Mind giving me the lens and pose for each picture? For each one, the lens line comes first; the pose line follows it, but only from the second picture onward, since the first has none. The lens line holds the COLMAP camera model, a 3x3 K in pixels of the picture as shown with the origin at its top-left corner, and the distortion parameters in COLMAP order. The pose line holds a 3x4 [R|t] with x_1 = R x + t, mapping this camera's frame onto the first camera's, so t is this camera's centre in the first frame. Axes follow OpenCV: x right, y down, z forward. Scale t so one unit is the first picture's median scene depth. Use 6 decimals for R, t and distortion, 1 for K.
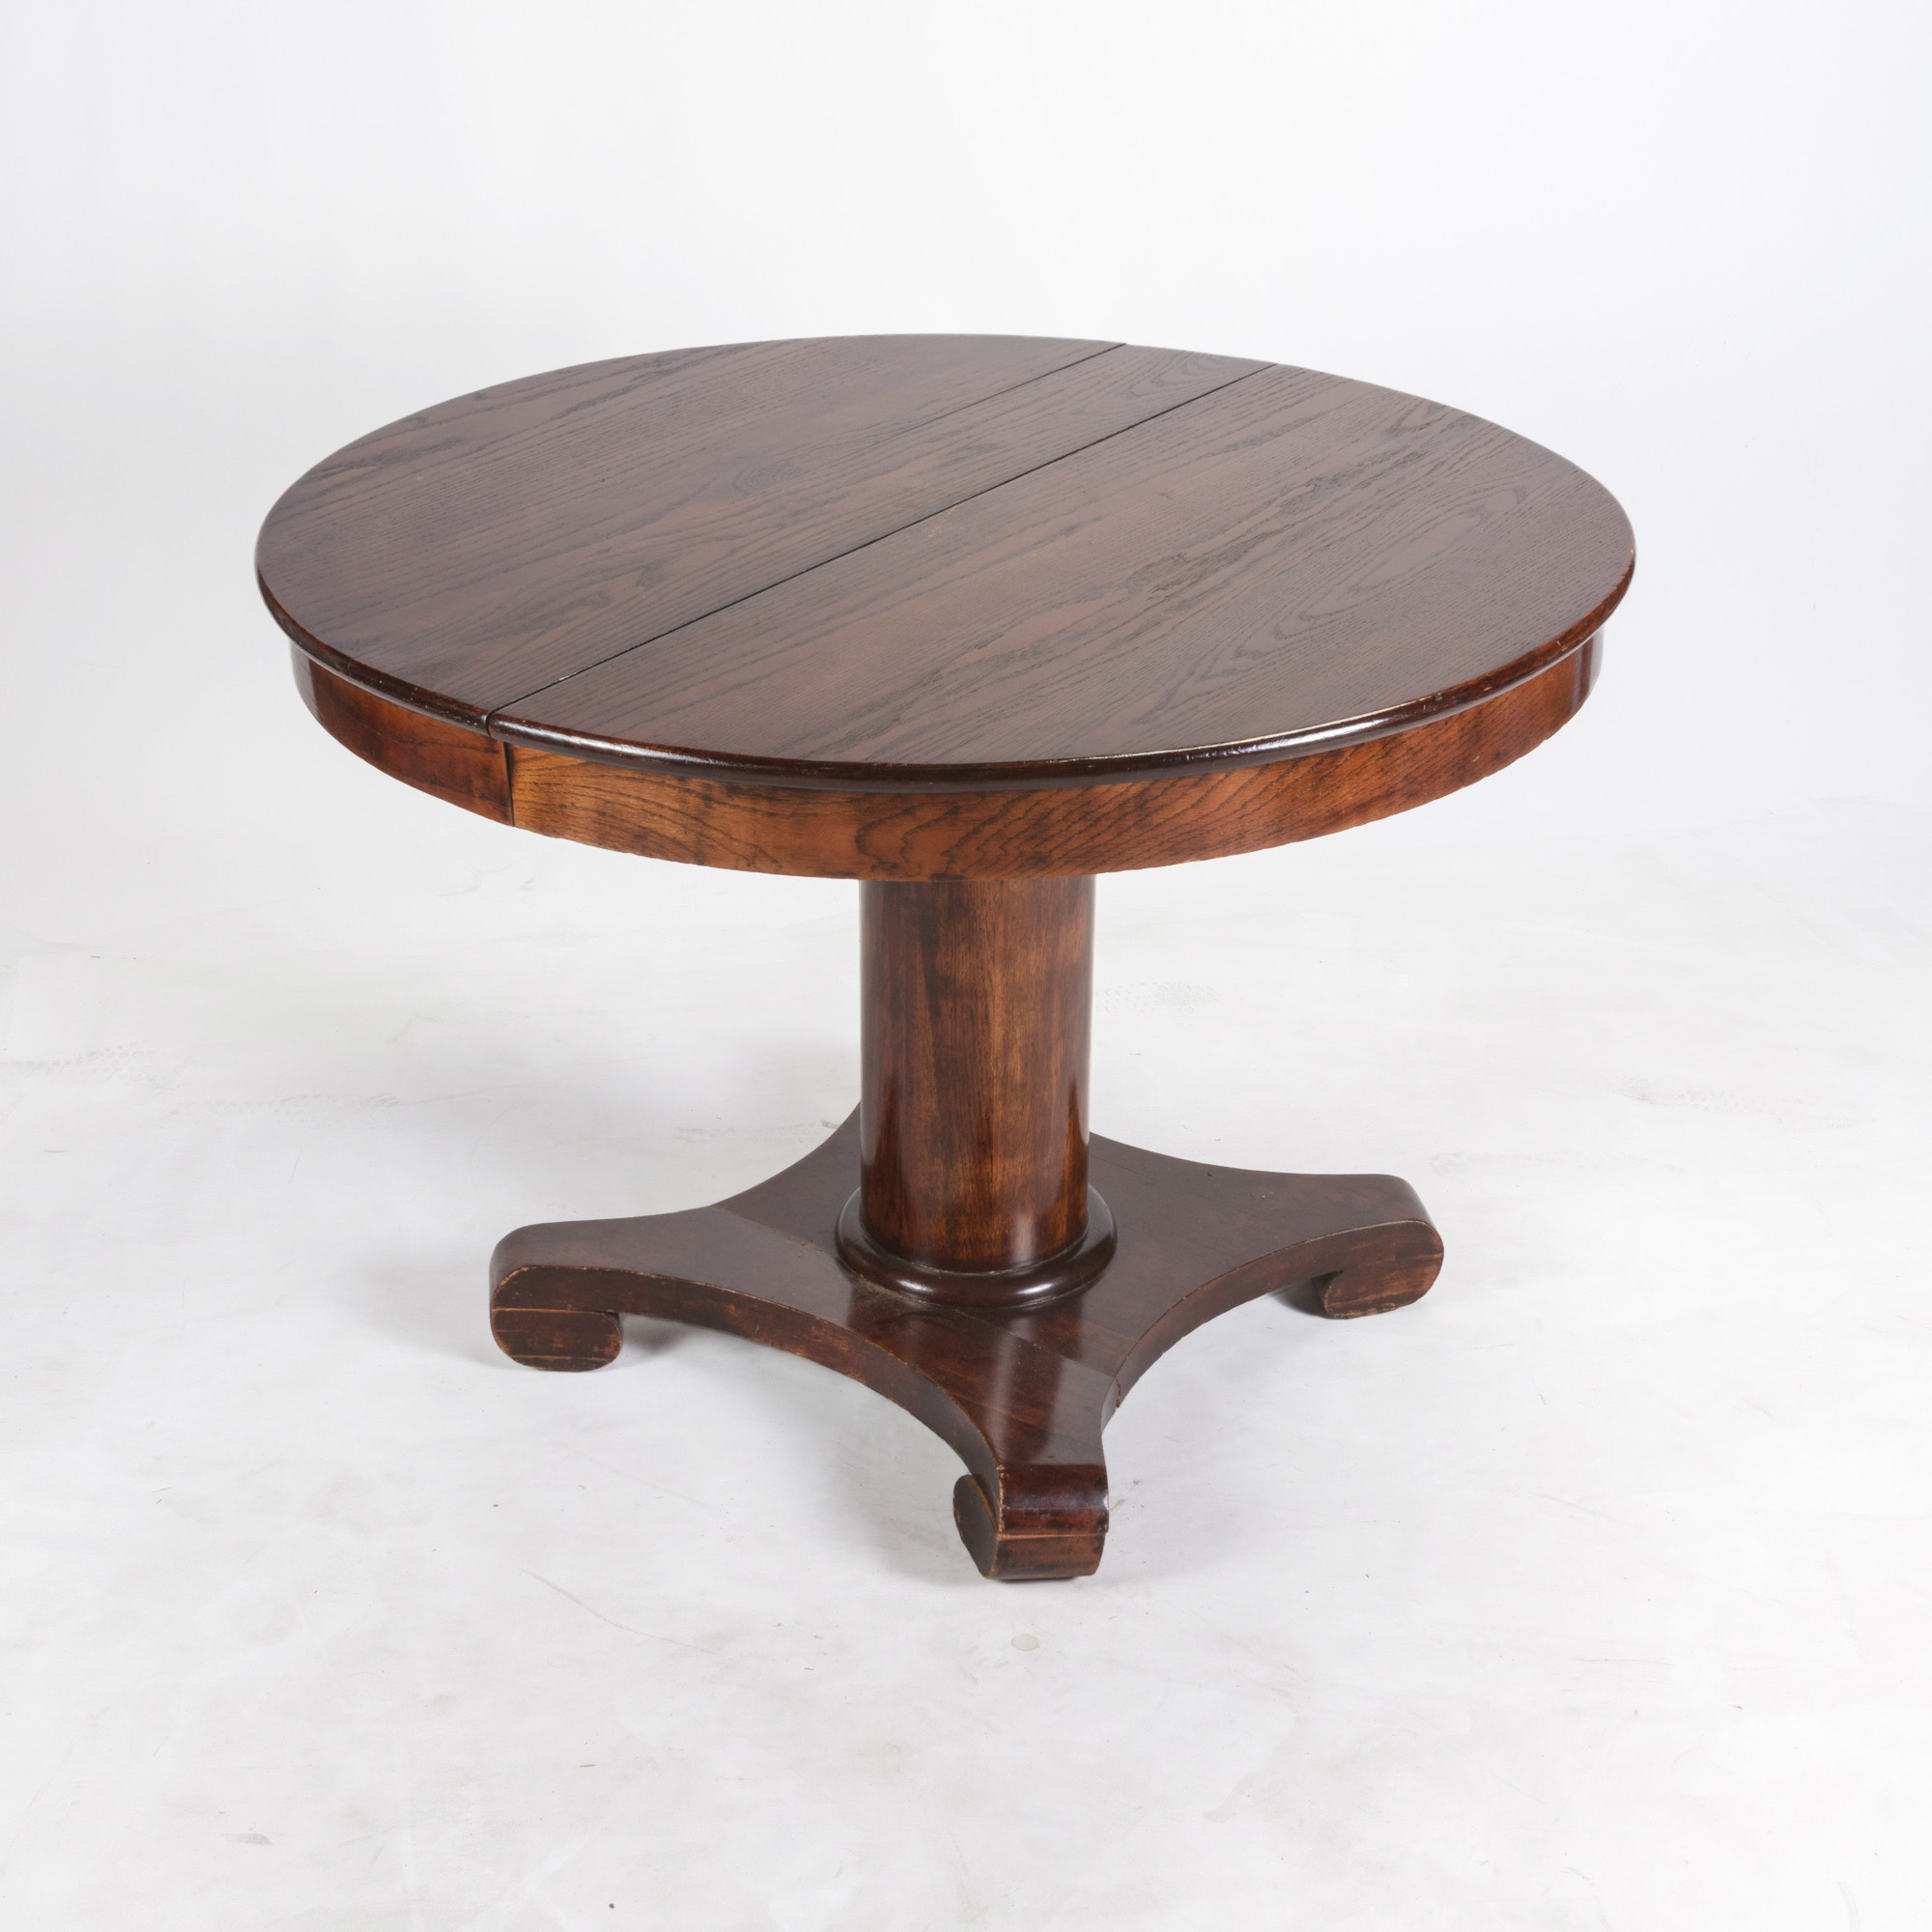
lens RADIAL K [[3006.2, 0, 1046.9], [0, 3006.2, 912.4], [0, 0, 1]] dist [0.006164, 0.003304]
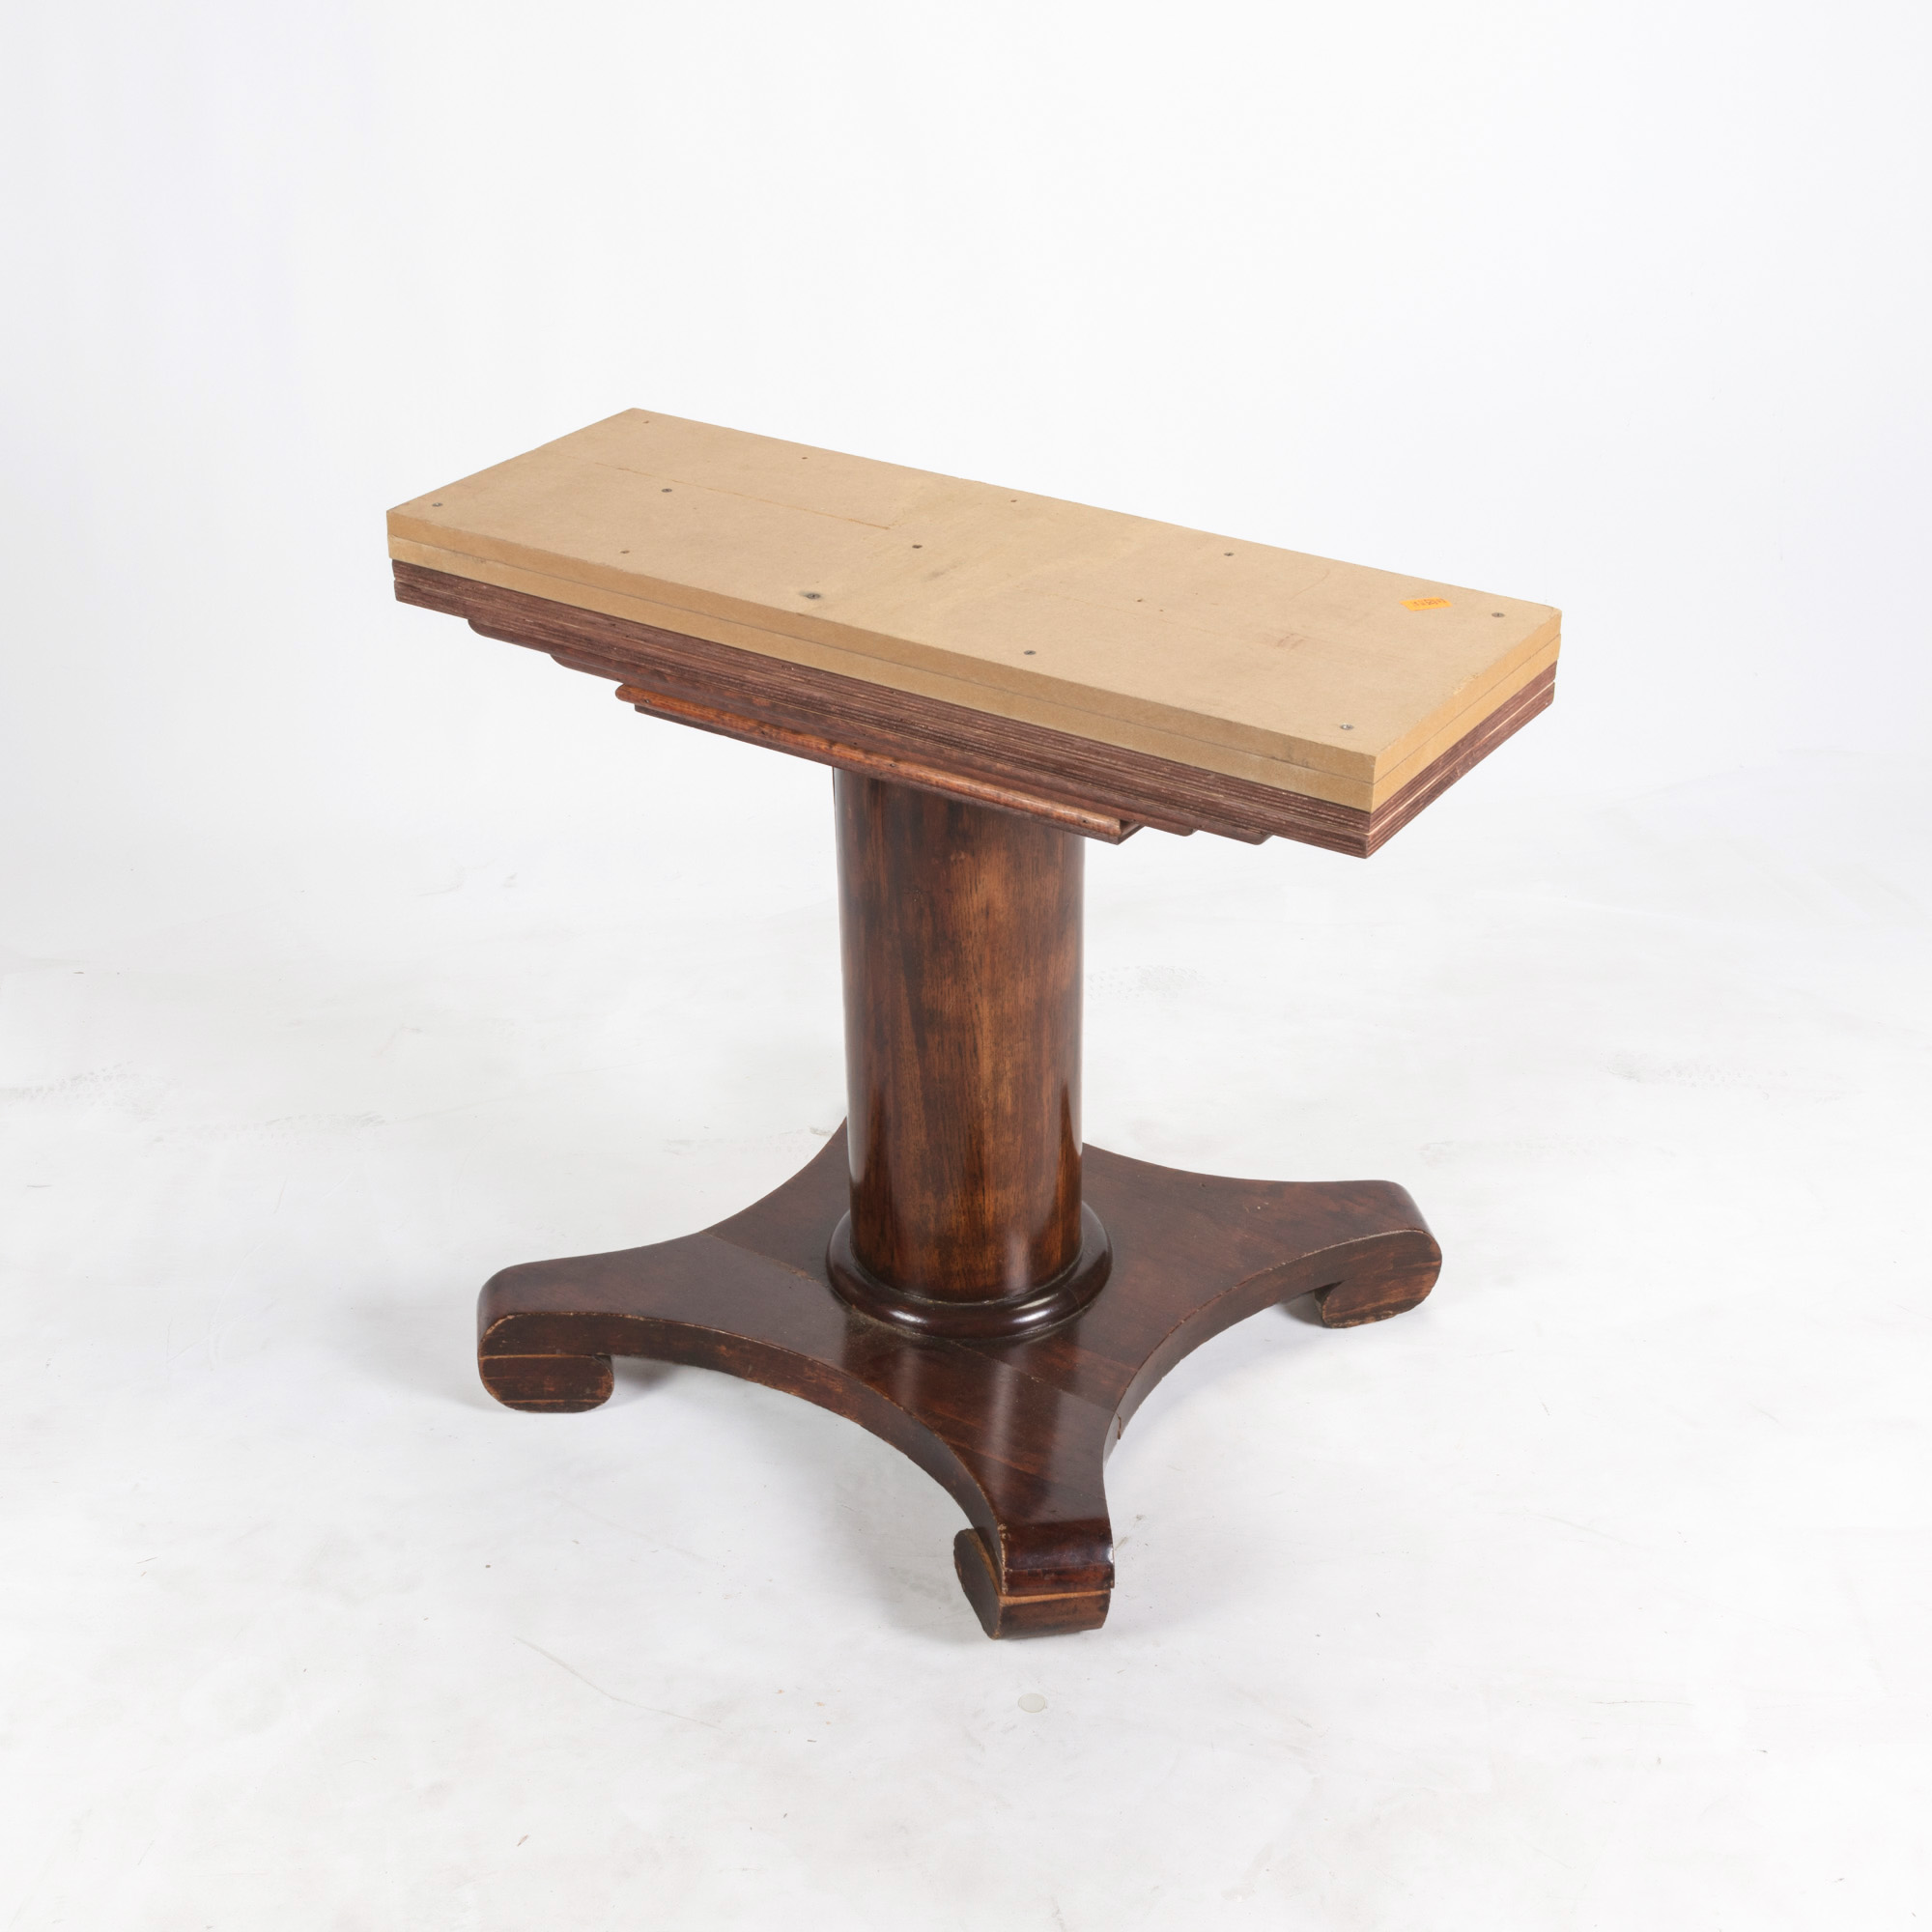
lens RADIAL K [[2731.1, 0, 1009.6], [0, 2731.1, 1050.3], [0, 0, 1]] dist [-0.013512, 0.039469]
pose [[0.999697, -0.024291, -0.003936, -0.005452], [0.024549, 0.995542, 0.091072, -0.044599], [0.001706, -0.091141, 0.995837, 0.123640]]
